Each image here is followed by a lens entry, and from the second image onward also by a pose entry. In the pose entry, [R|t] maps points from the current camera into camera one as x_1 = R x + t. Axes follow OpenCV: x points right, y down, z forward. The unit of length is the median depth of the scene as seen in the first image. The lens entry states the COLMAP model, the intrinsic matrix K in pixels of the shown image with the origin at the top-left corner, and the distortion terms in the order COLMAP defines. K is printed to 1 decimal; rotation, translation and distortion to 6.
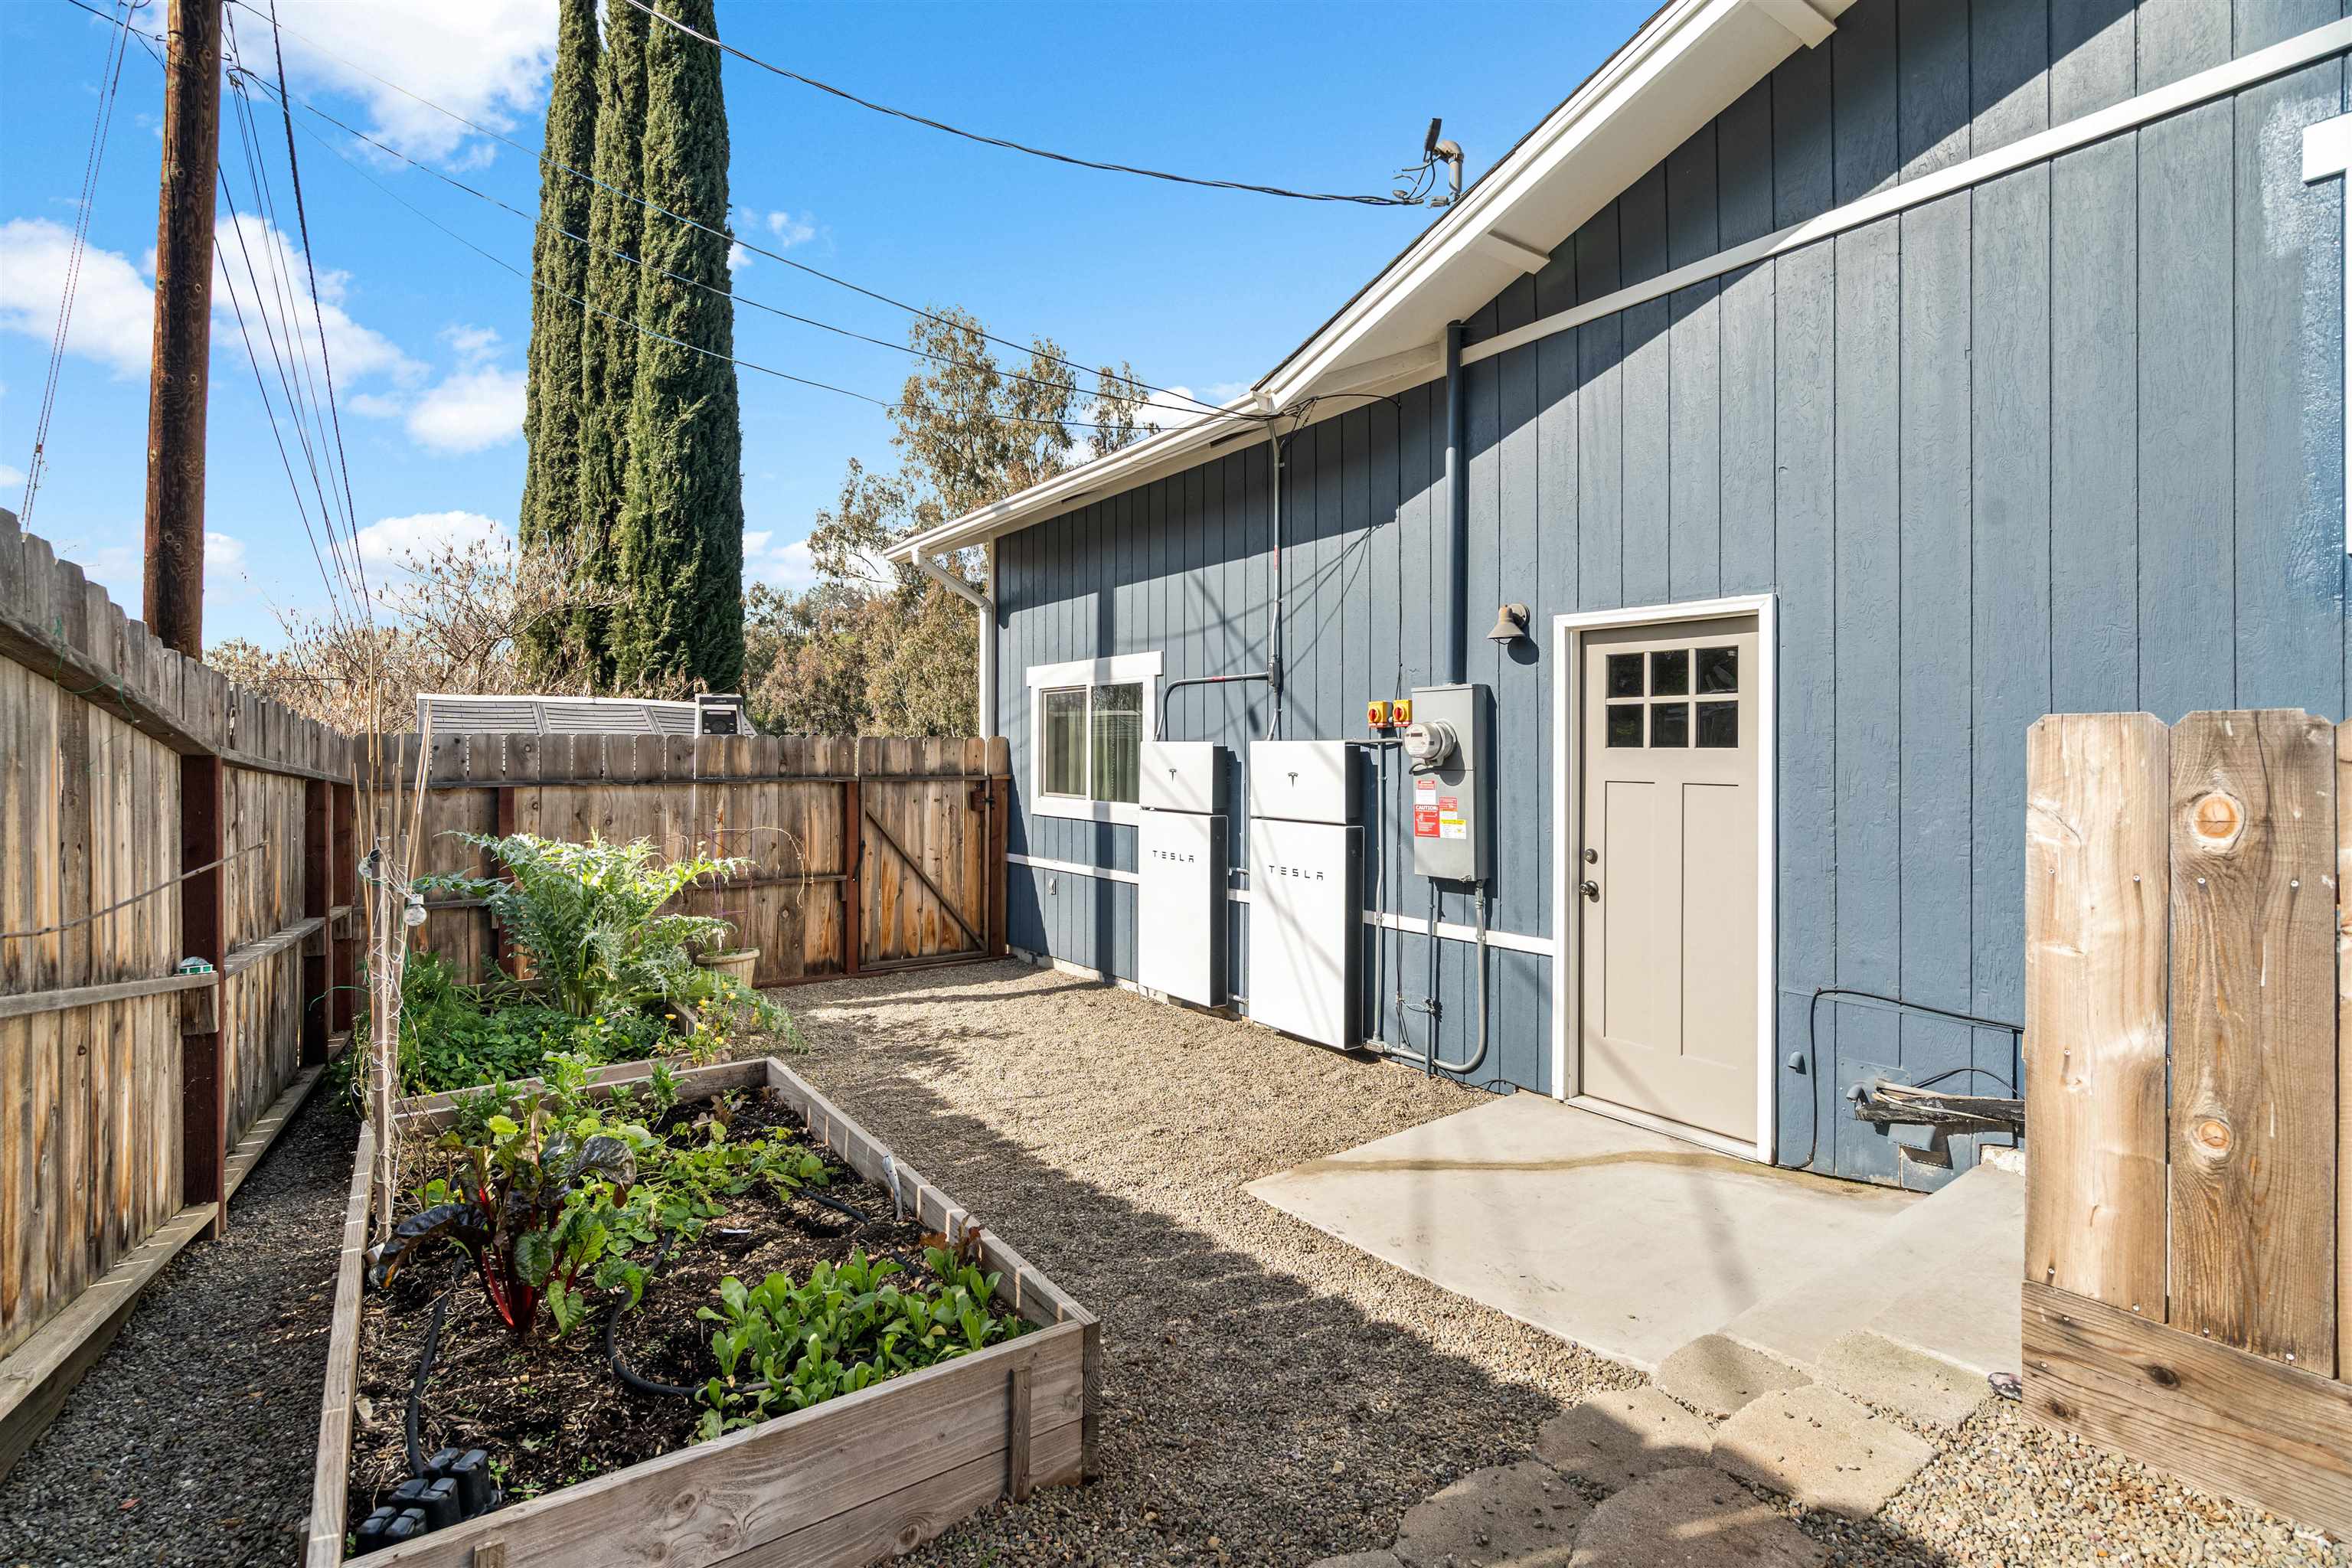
lens RADIAL K [[1108.0, 0, 1173.2], [0, 1108.0, 742.2], [0, 0, 1]] dist [-0.000107, -0.000028]
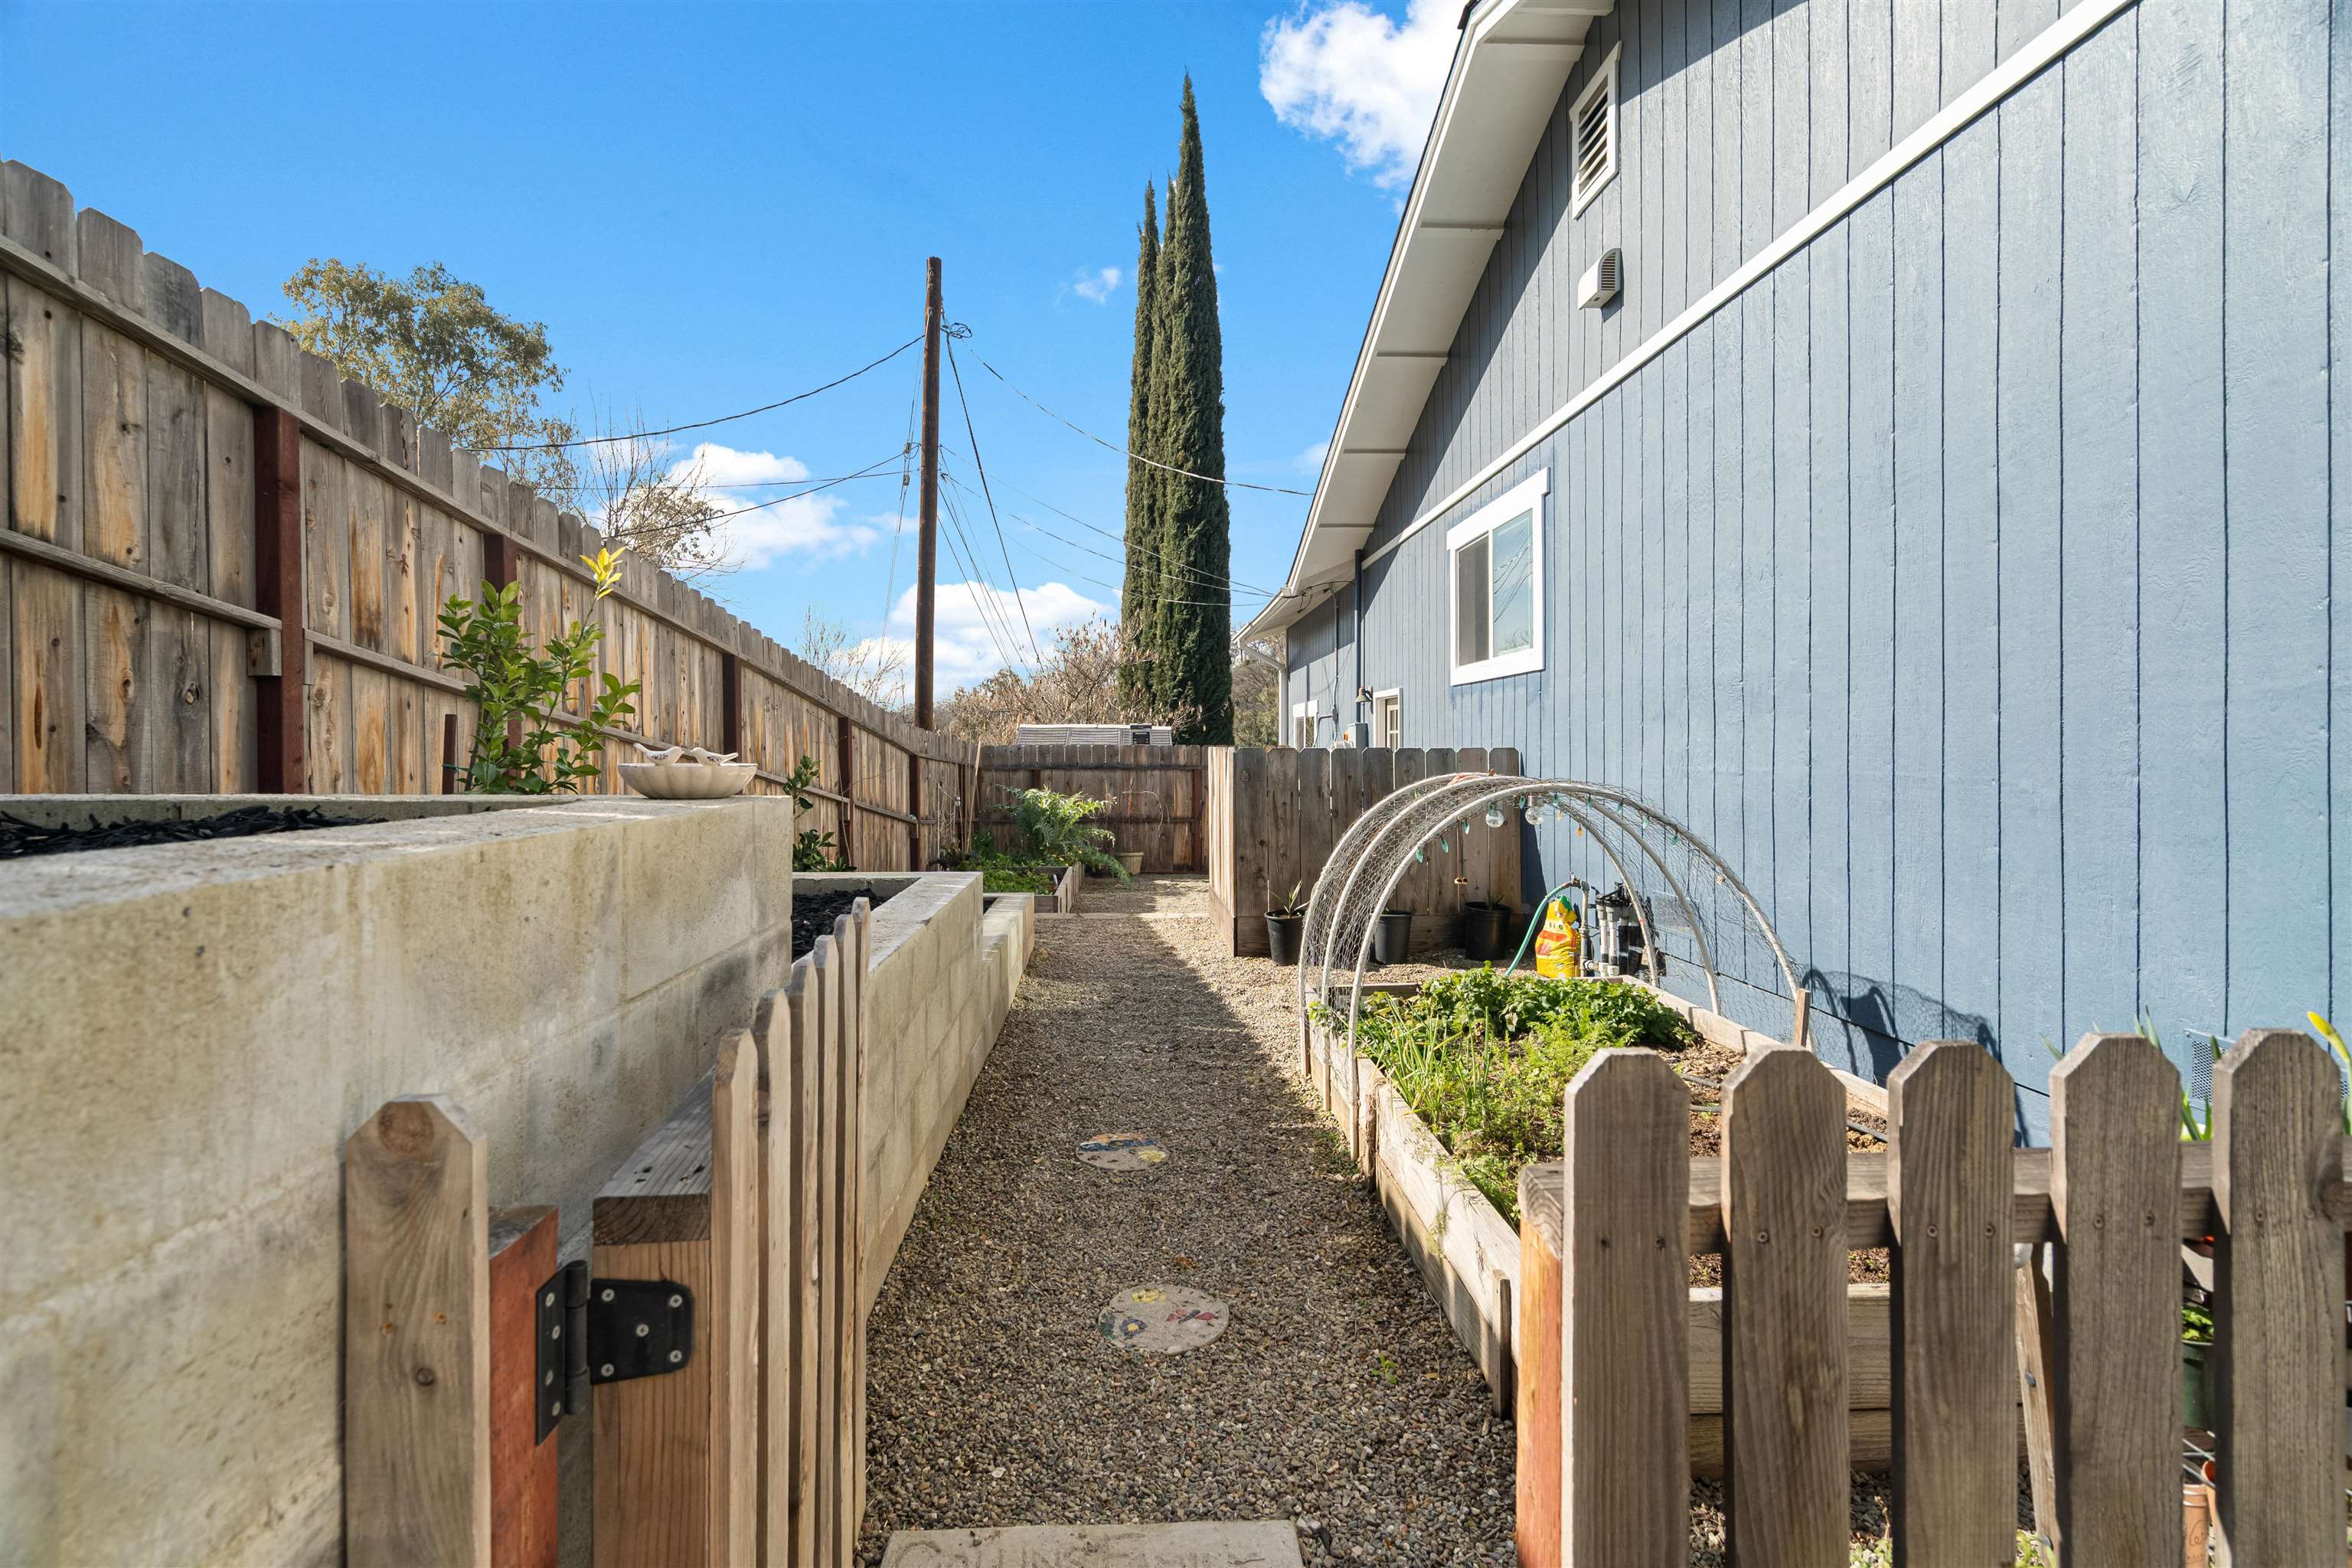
lens RADIAL K [[1108.0, 0, 1173.2], [0, 1108.0, 742.2], [0, 0, 1]] dist [-0.000107, -0.000028]
pose [[0.847604, -0.002504, -0.530624, 0.665294], [0.002944, 0.999996, -0.000015, -0.011007], [0.530622, -0.001549, 0.847607, -0.606085]]
